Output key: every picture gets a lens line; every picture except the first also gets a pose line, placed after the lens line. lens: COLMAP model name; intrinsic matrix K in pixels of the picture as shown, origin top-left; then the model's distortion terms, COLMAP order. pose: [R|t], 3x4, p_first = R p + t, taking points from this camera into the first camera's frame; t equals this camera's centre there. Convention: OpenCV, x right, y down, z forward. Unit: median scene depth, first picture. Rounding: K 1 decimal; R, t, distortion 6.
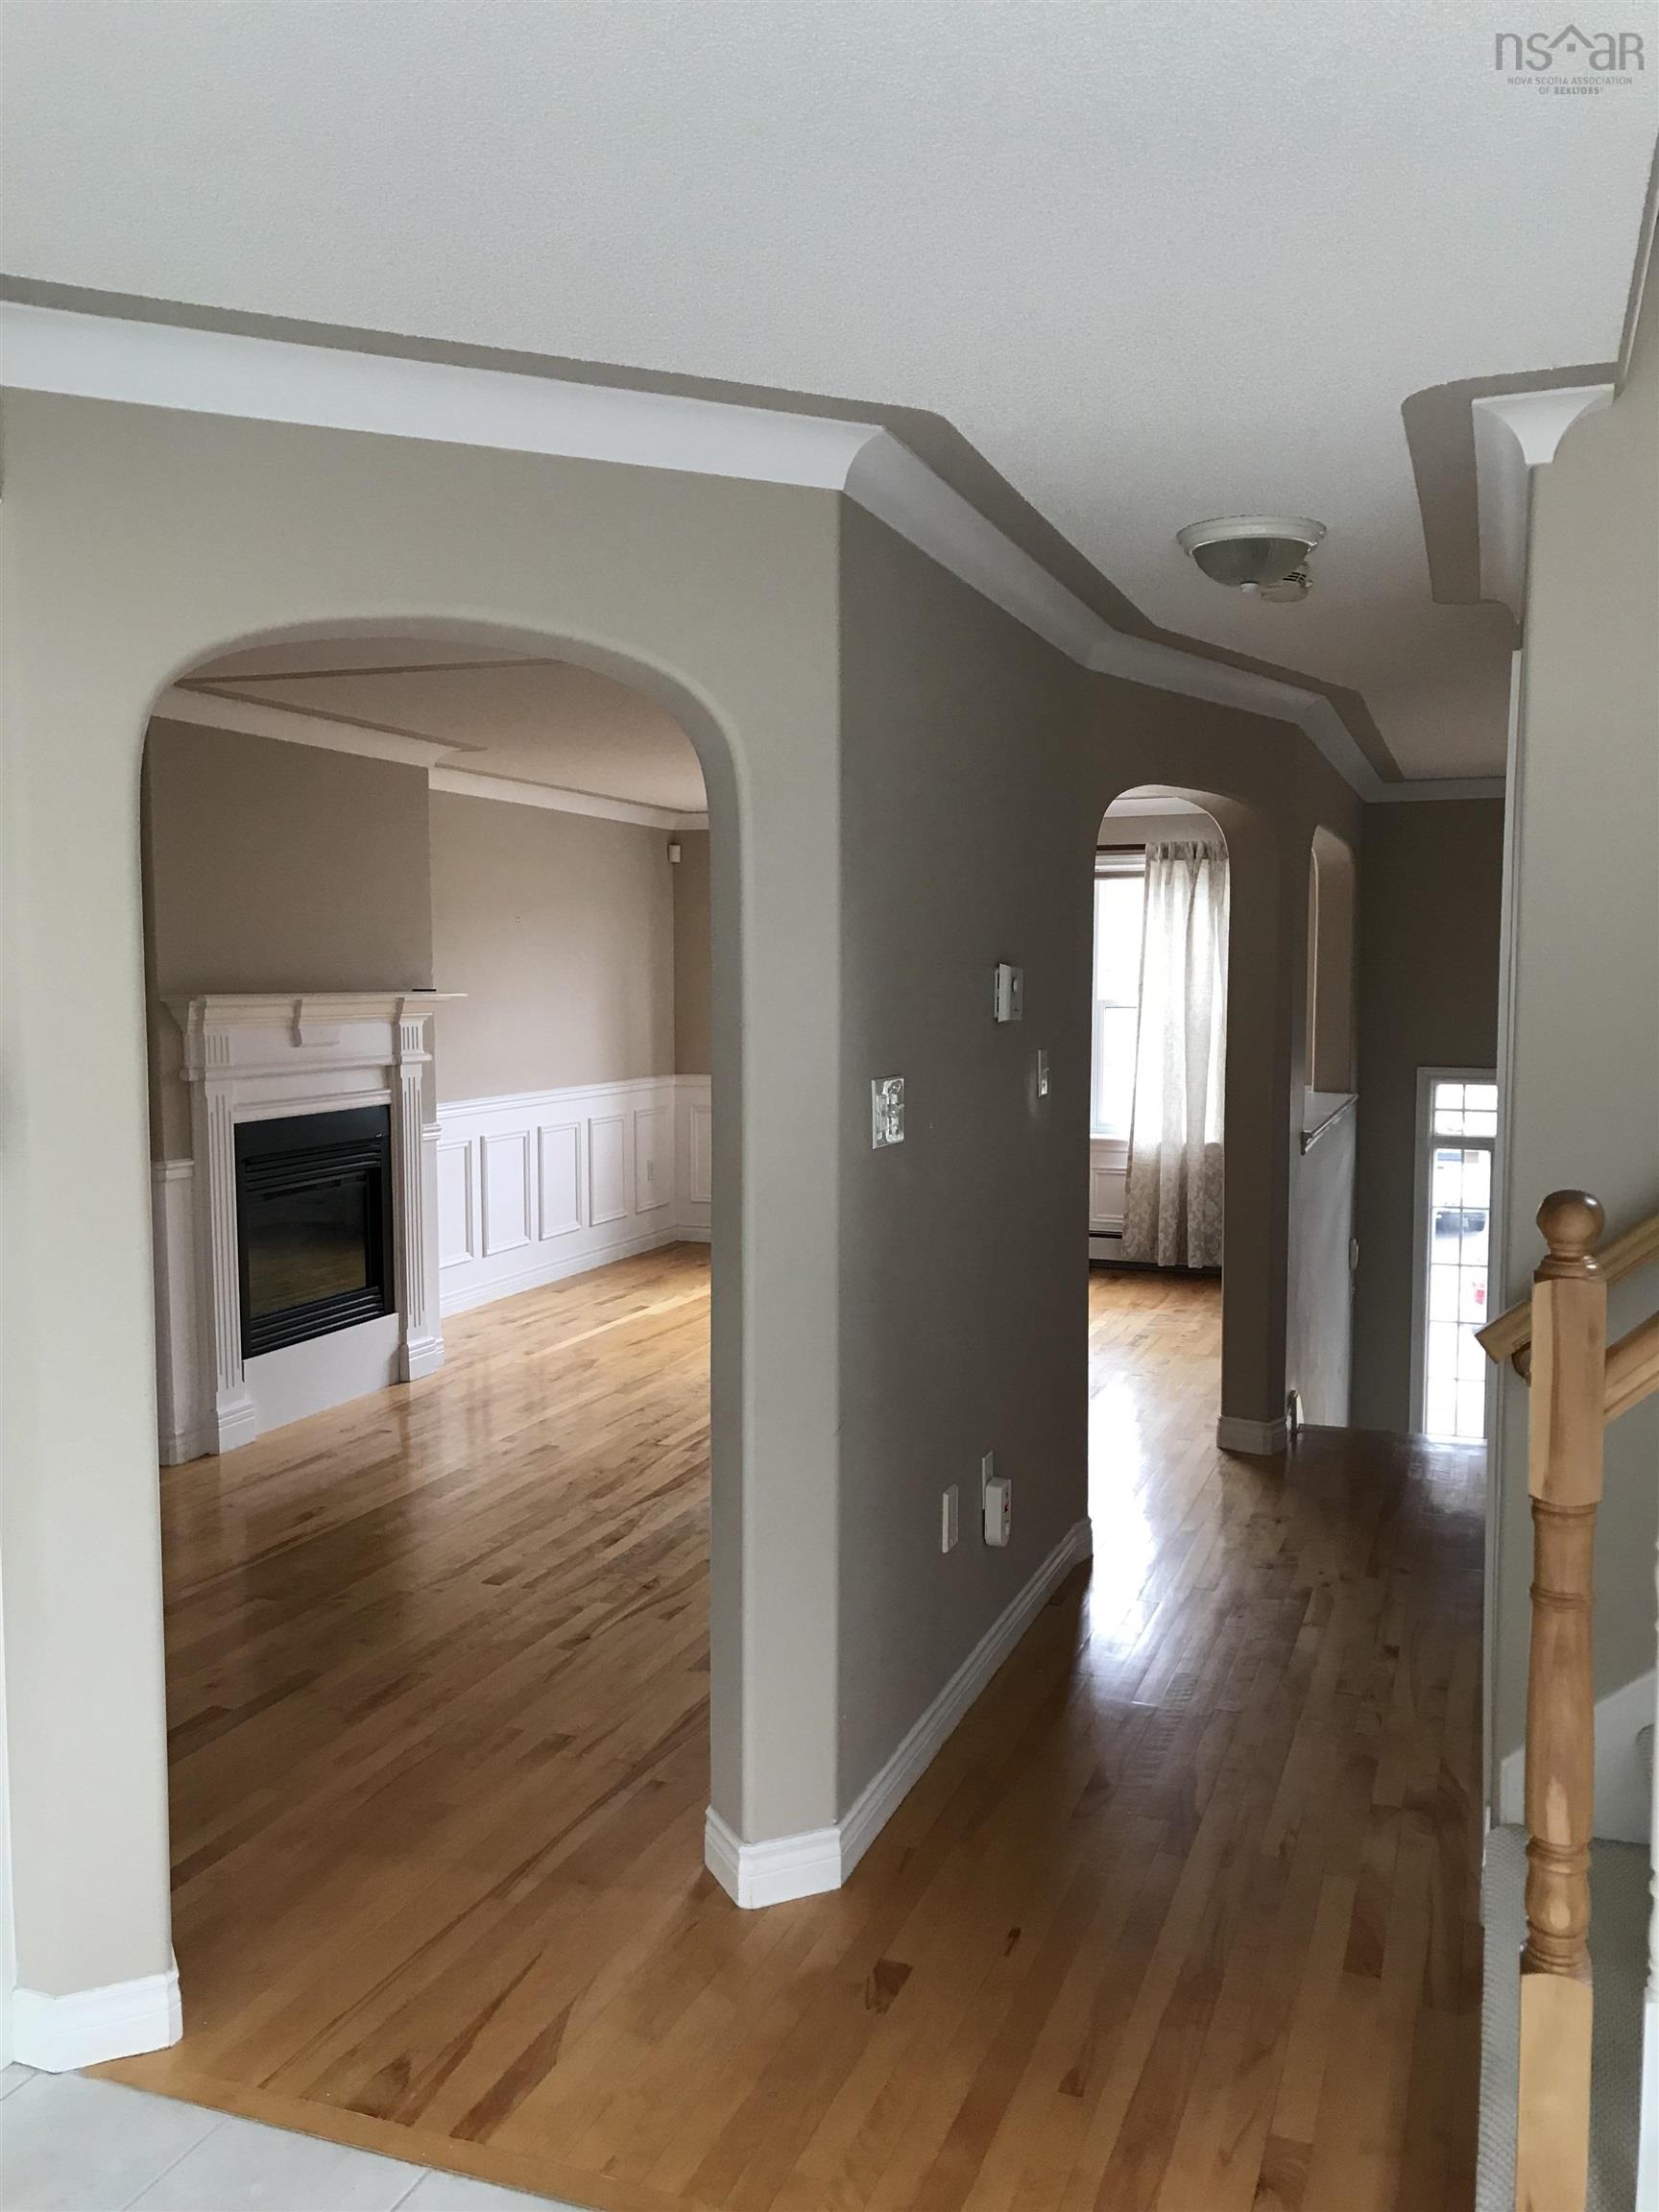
lens RADIAL K [[1805.0, 0, 829.5], [0, 1805.0, 1106.0], [0, 0, 1]] dist [0.055835, -0.071233]
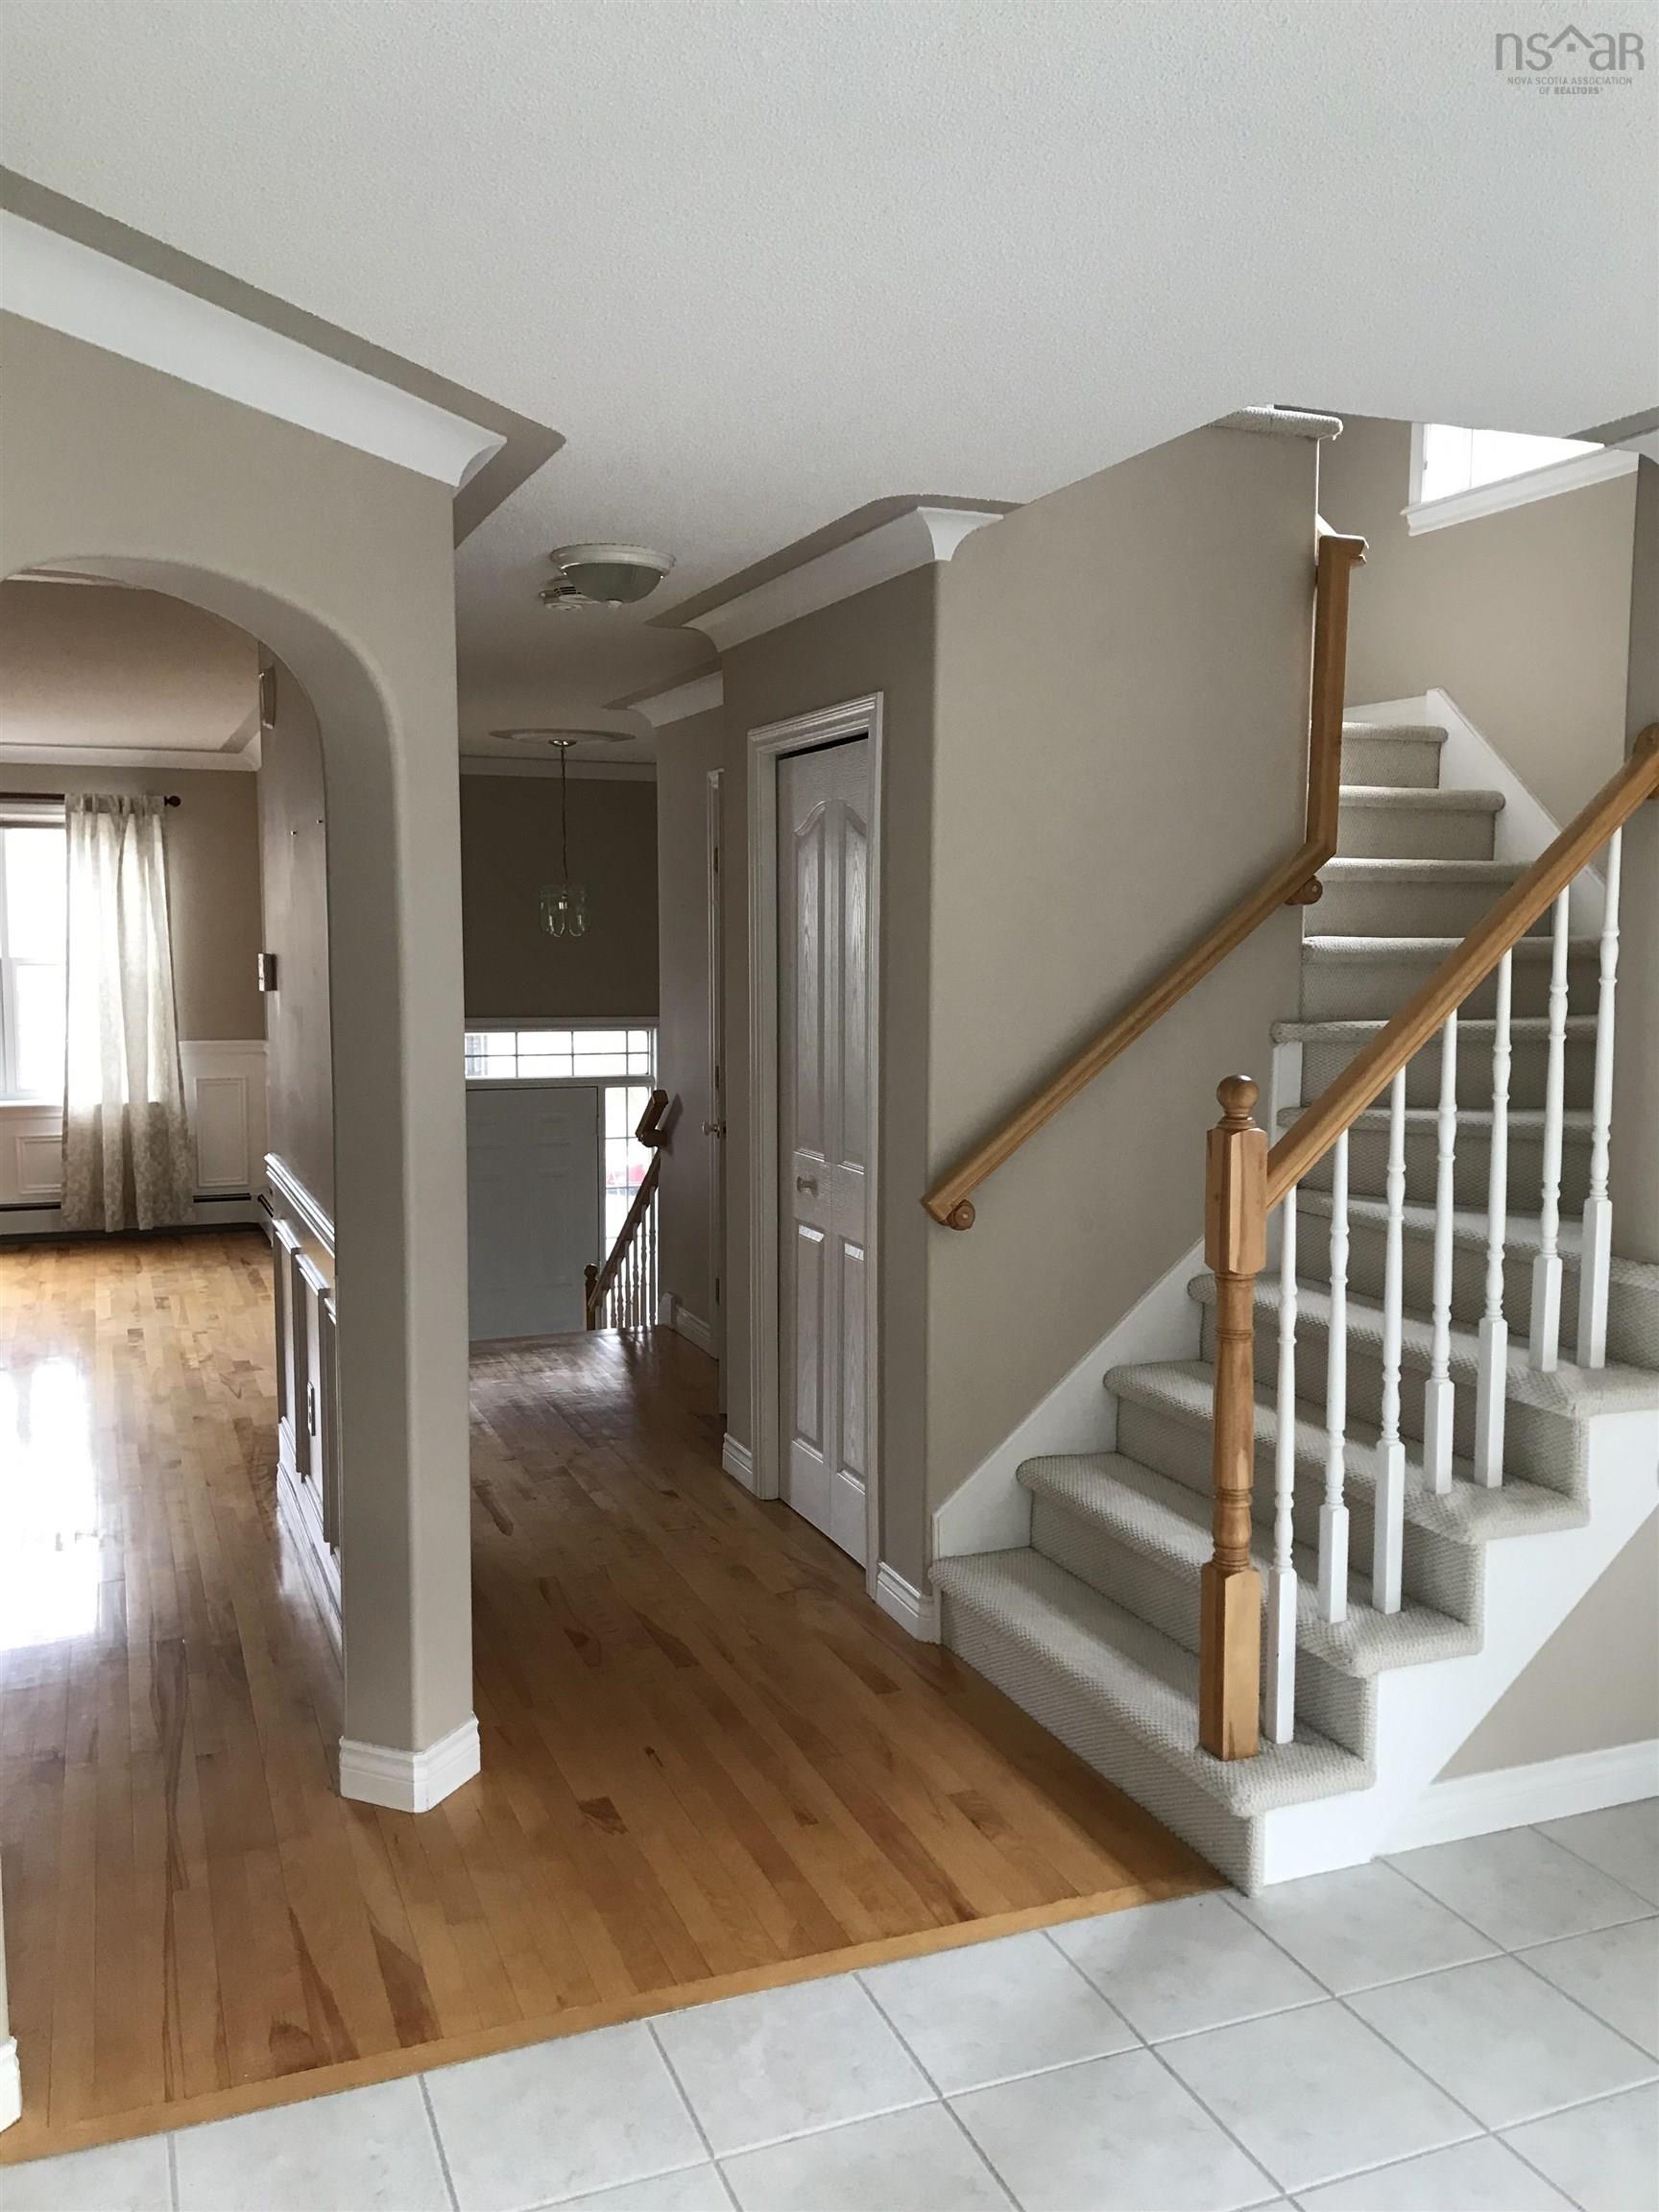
lens RADIAL K [[1805.0, 0, 829.5], [0, 1805.0, 1106.0], [0, 0, 1]] dist [0.055835, -0.071233]
pose [[0.737620, -0.061569, 0.672403, -0.255311], [0.045730, 0.998103, 0.041227, -0.002177], [-0.673666, 0.000339, 0.739036, 0.023220]]
